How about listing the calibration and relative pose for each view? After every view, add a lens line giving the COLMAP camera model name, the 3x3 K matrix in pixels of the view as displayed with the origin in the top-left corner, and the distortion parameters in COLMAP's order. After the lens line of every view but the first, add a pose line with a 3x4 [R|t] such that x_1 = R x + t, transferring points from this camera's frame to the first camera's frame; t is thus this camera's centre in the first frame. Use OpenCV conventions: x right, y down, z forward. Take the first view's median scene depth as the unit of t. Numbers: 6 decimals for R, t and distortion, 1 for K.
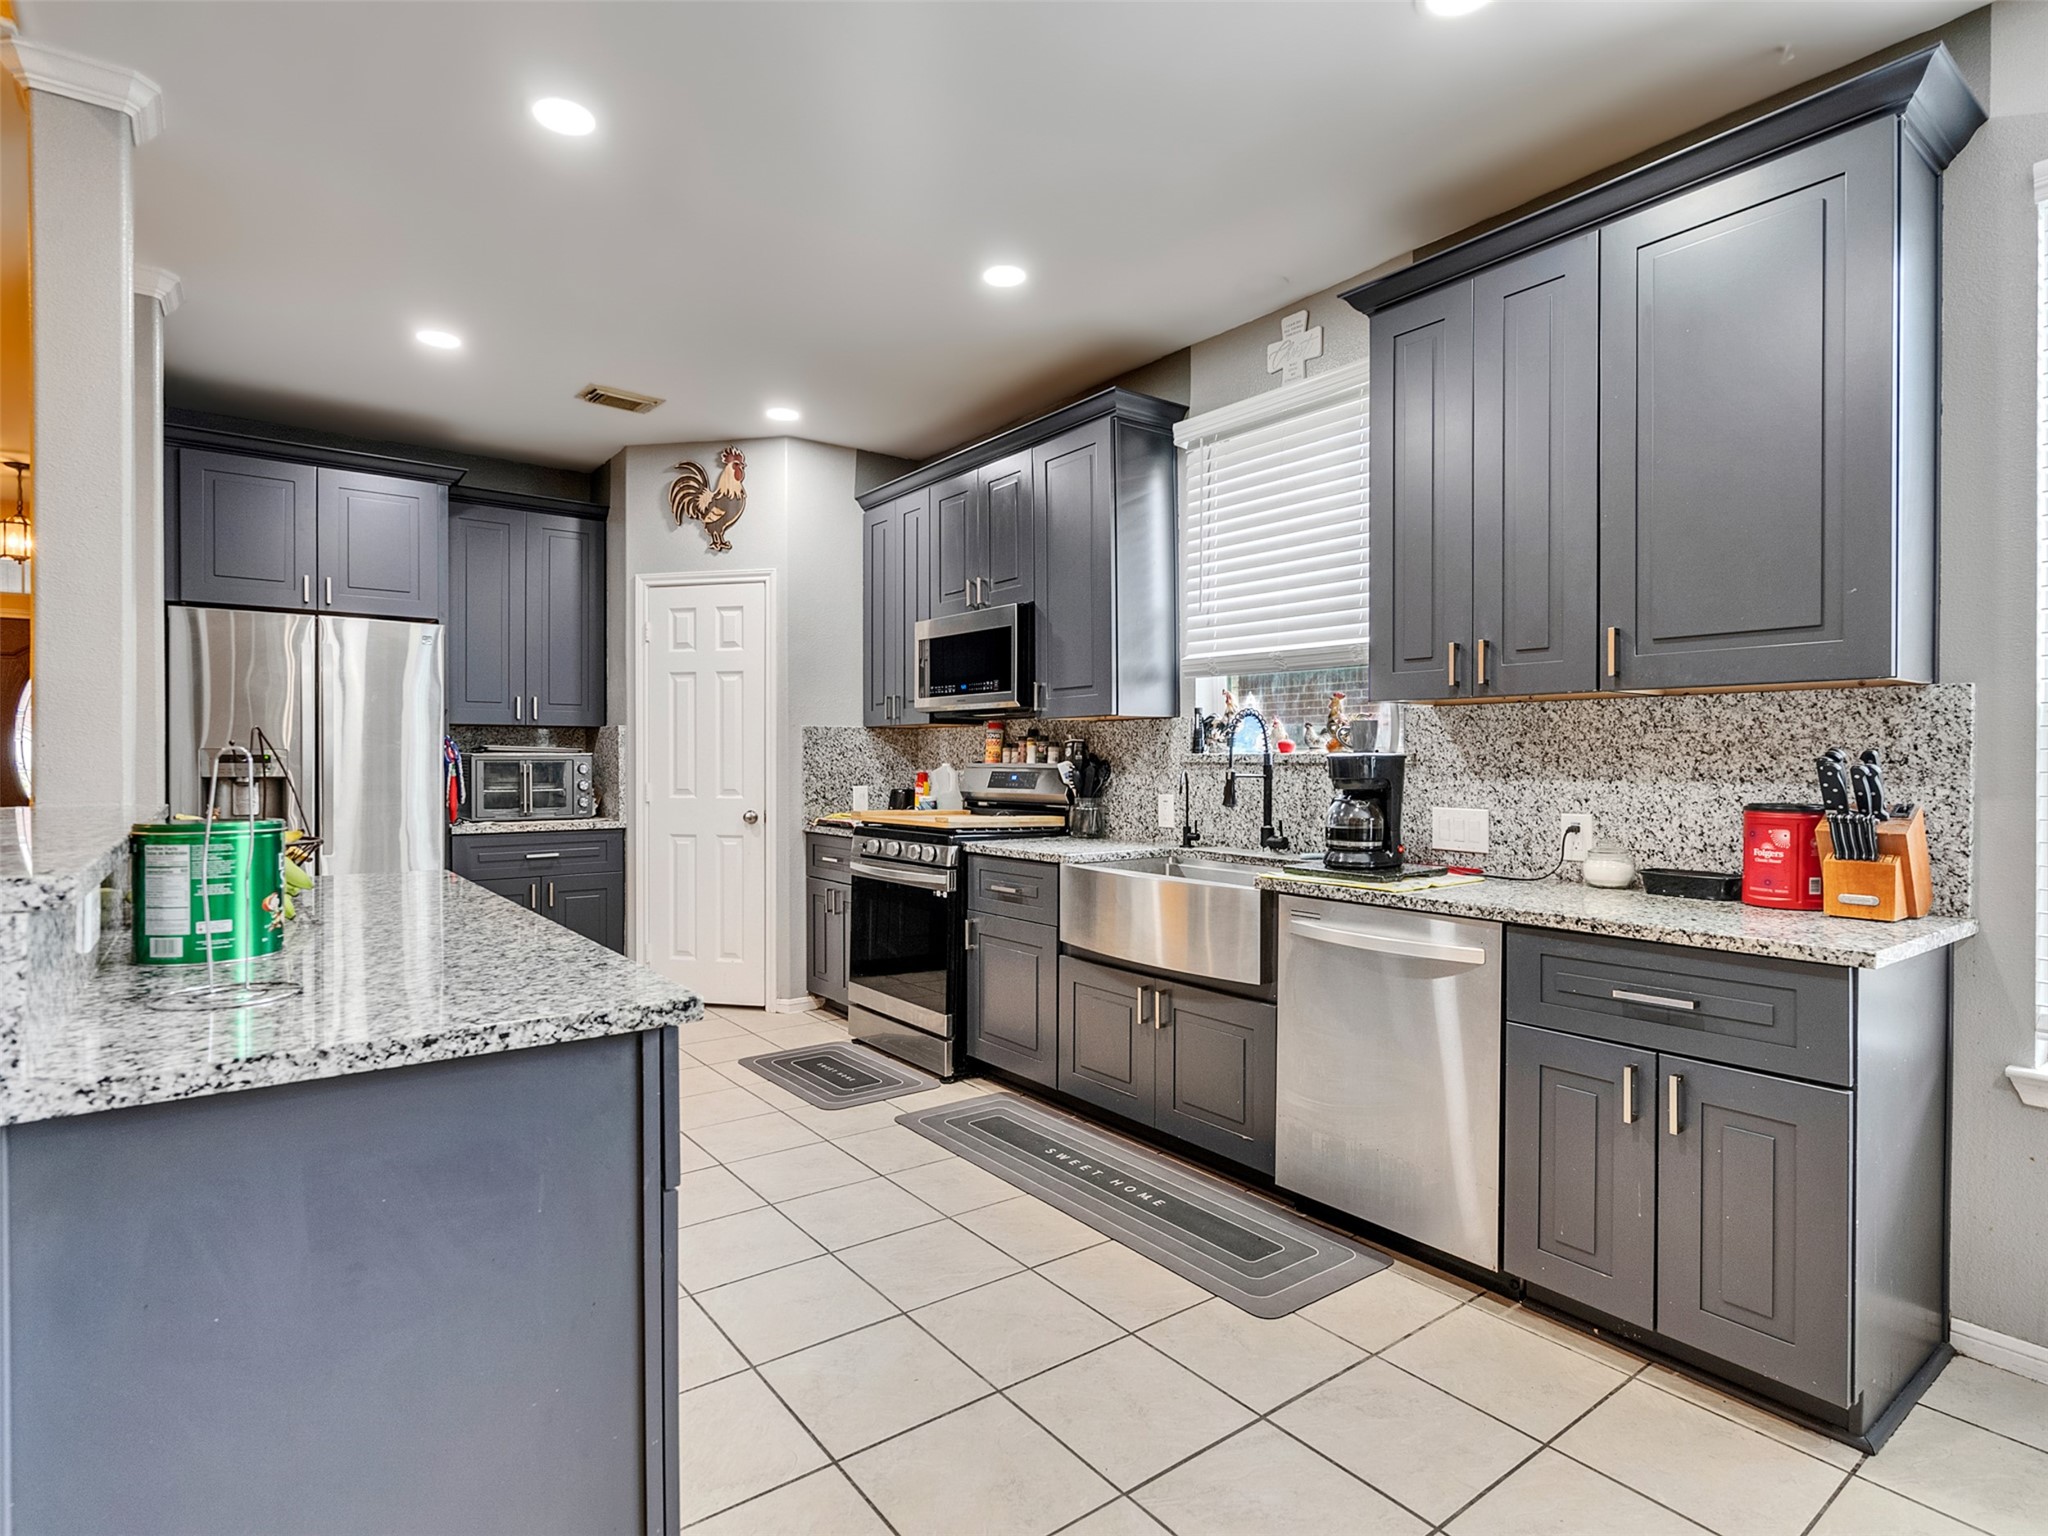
lens RADIAL K [[1048.6, 0, 1012.3], [0, 1048.6, 765.8], [0, 0, 1]] dist [-0.006405, 0.004734]
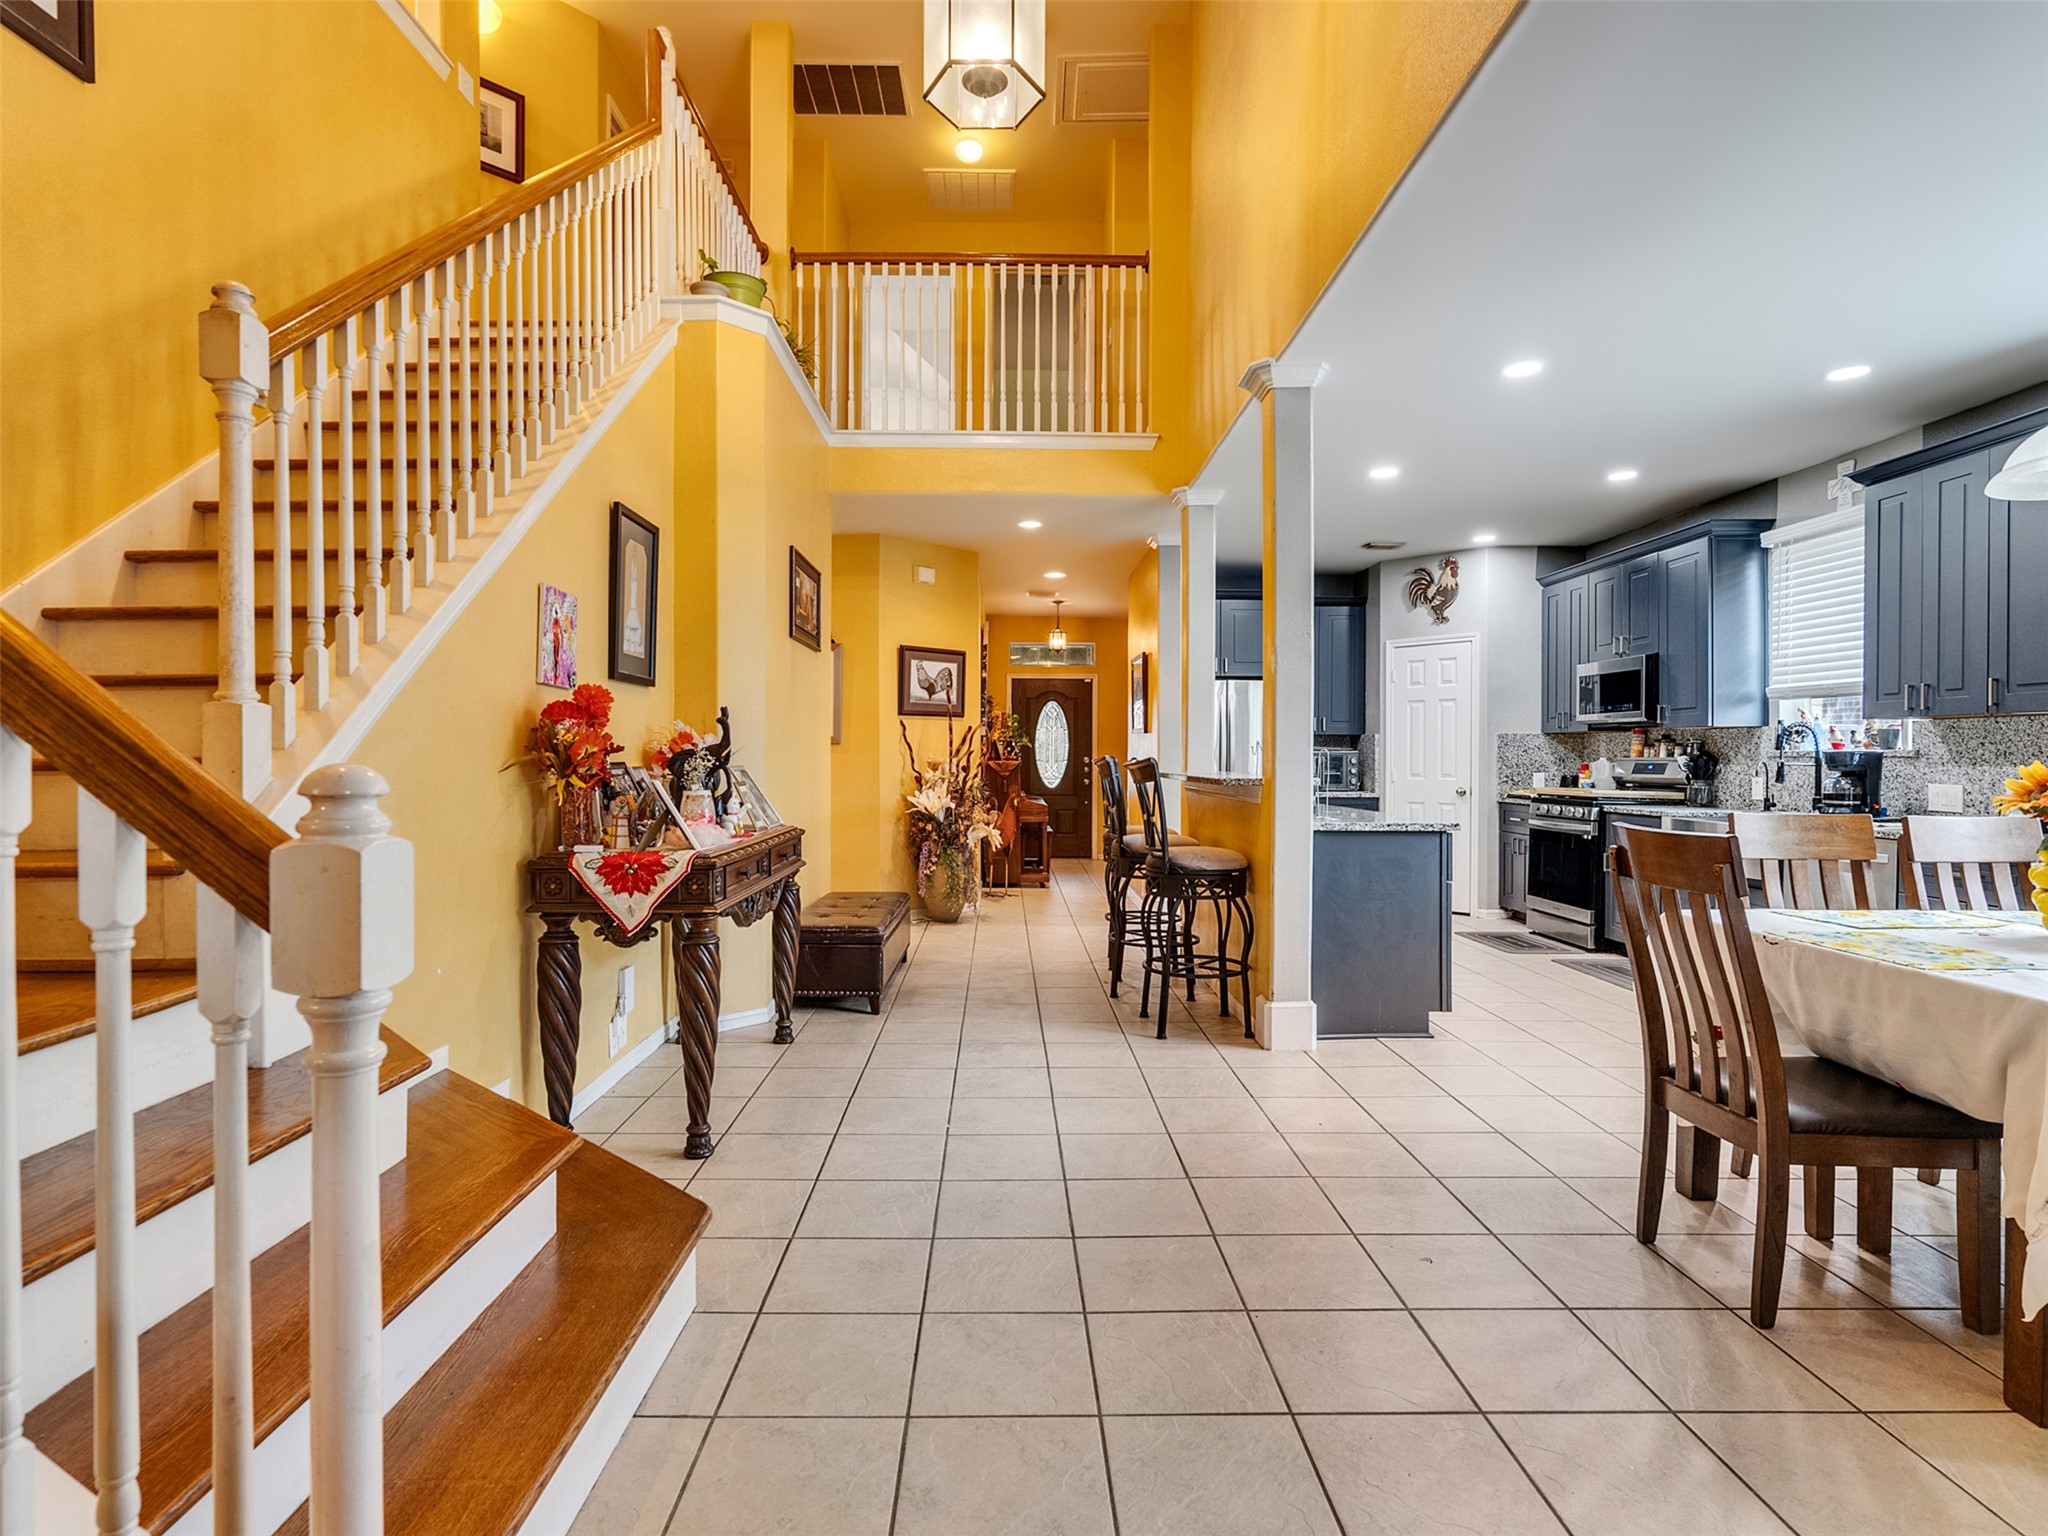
lens RADIAL K [[1048.6, 0, 1012.0], [0, 1048.6, 766.5], [0, 0, 1]] dist [-0.006405, 0.004734]
pose [[0.805588, 0.006239, -0.592443, 0.174405], [-0.005047, 0.999981, 0.003667, 0.011147], [0.592454, 0.000036, 0.805604, -0.837479]]
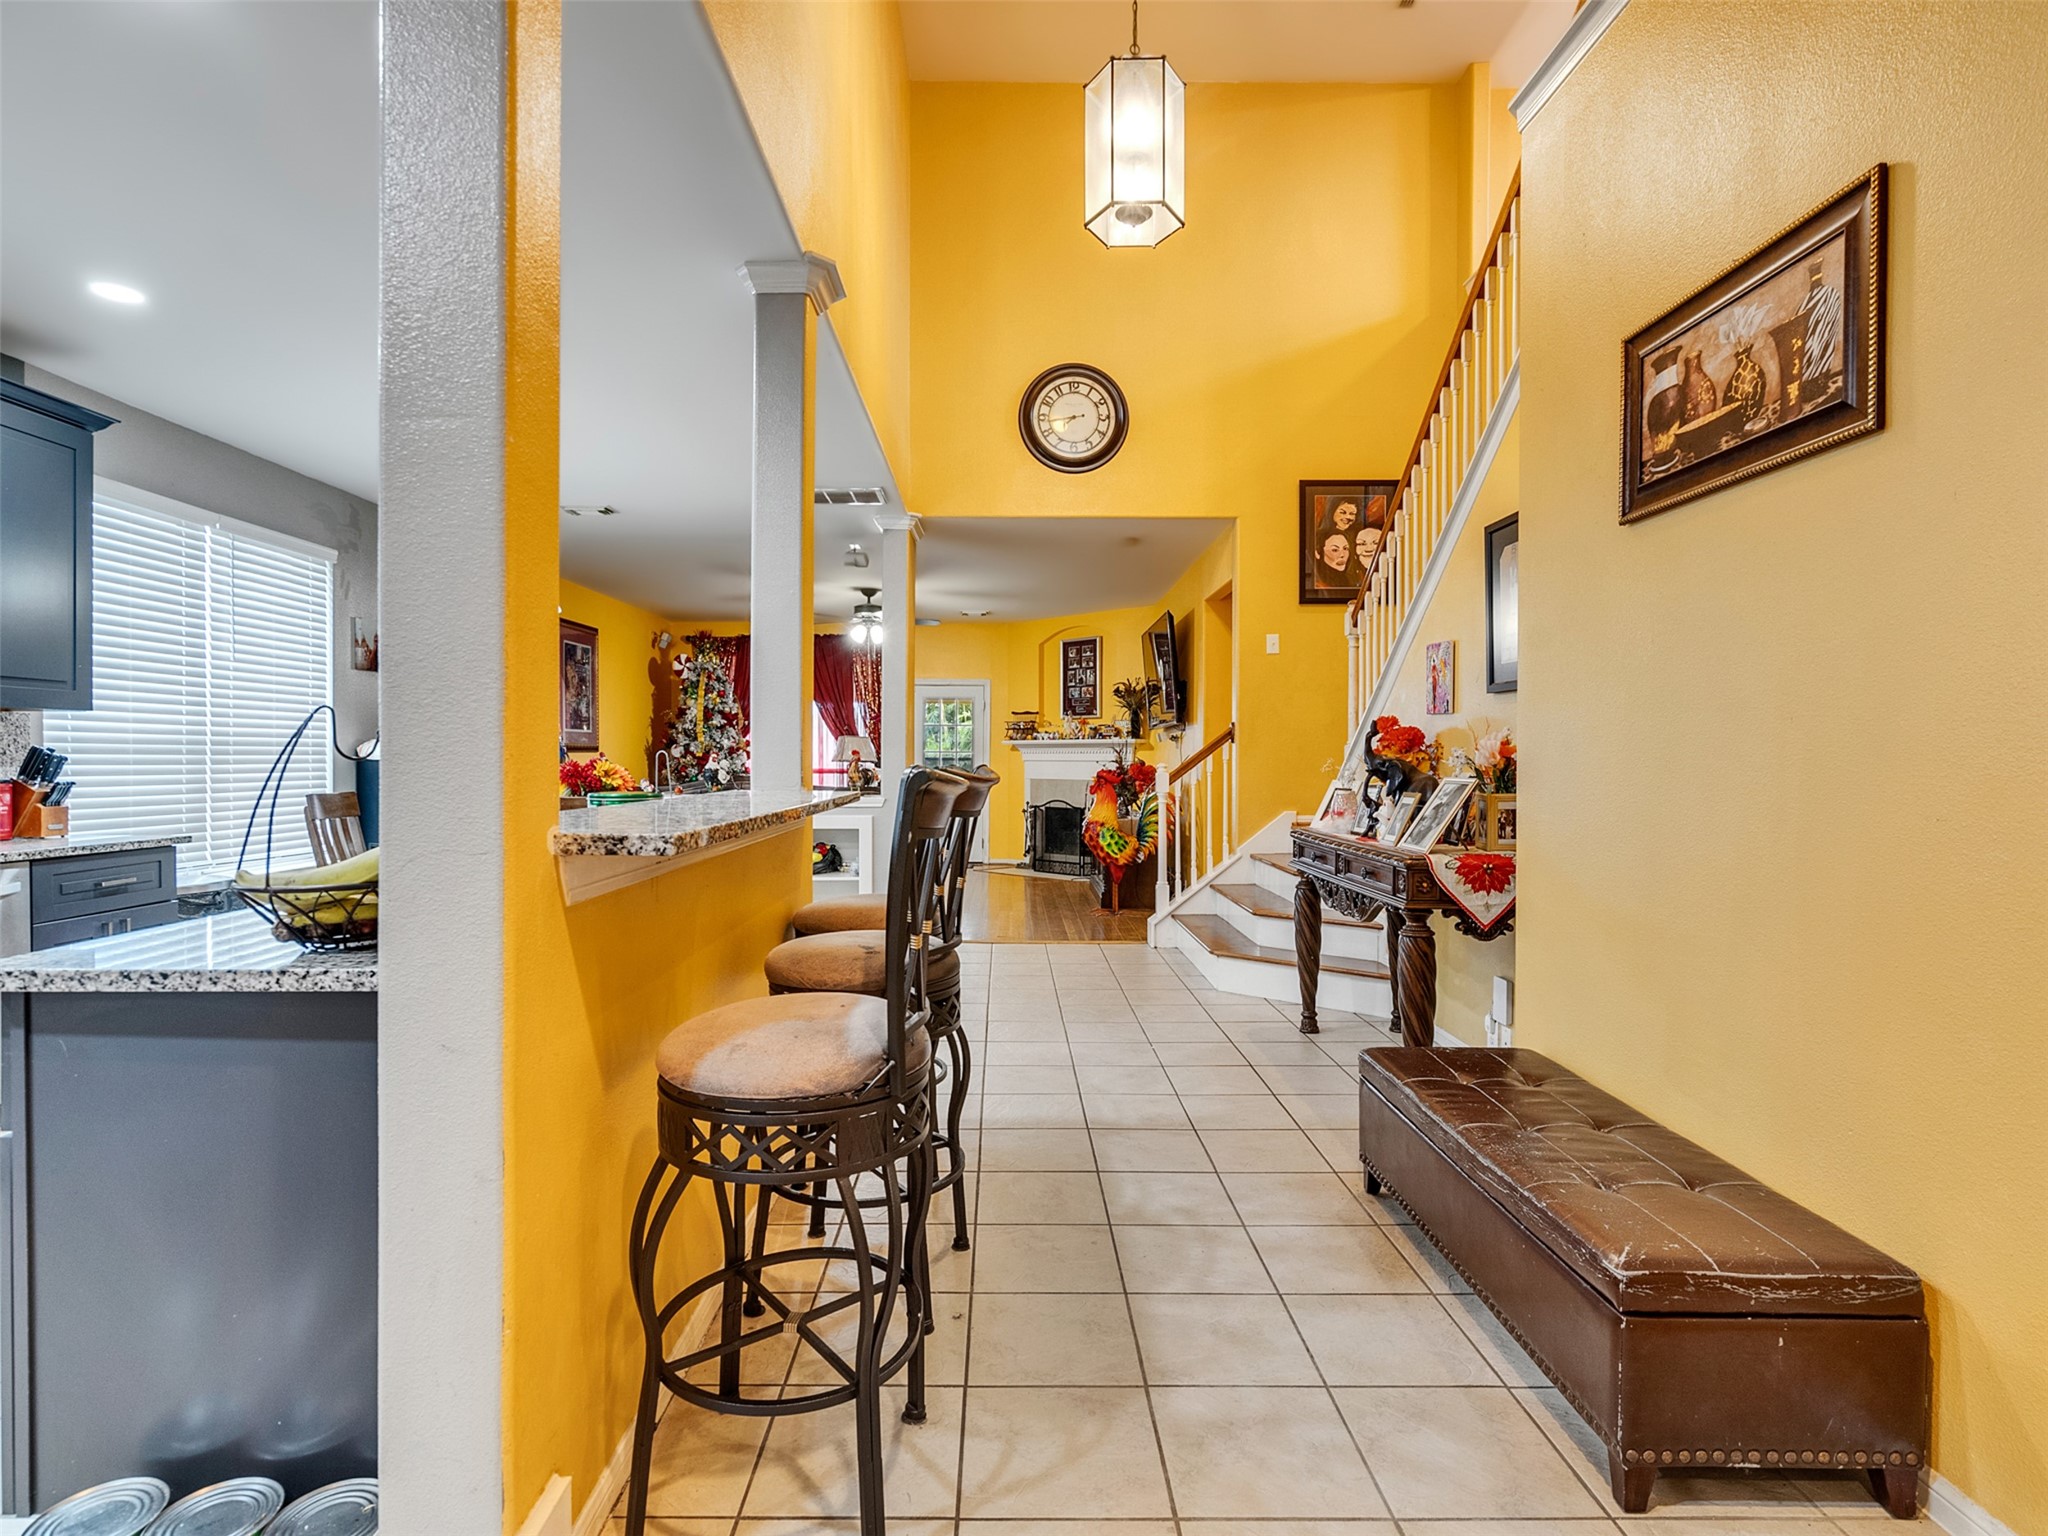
lens RADIAL K [[1048.6, 0, 1013.0], [0, 1048.6, 761.5], [0, 0, 1]] dist [-0.006405, 0.004734]
pose [[-0.803970, -0.007259, 0.594626, -0.905785], [-0.002302, 0.999956, 0.009093, -0.005802], [-0.594666, 0.005942, -0.803951, 0.792911]]
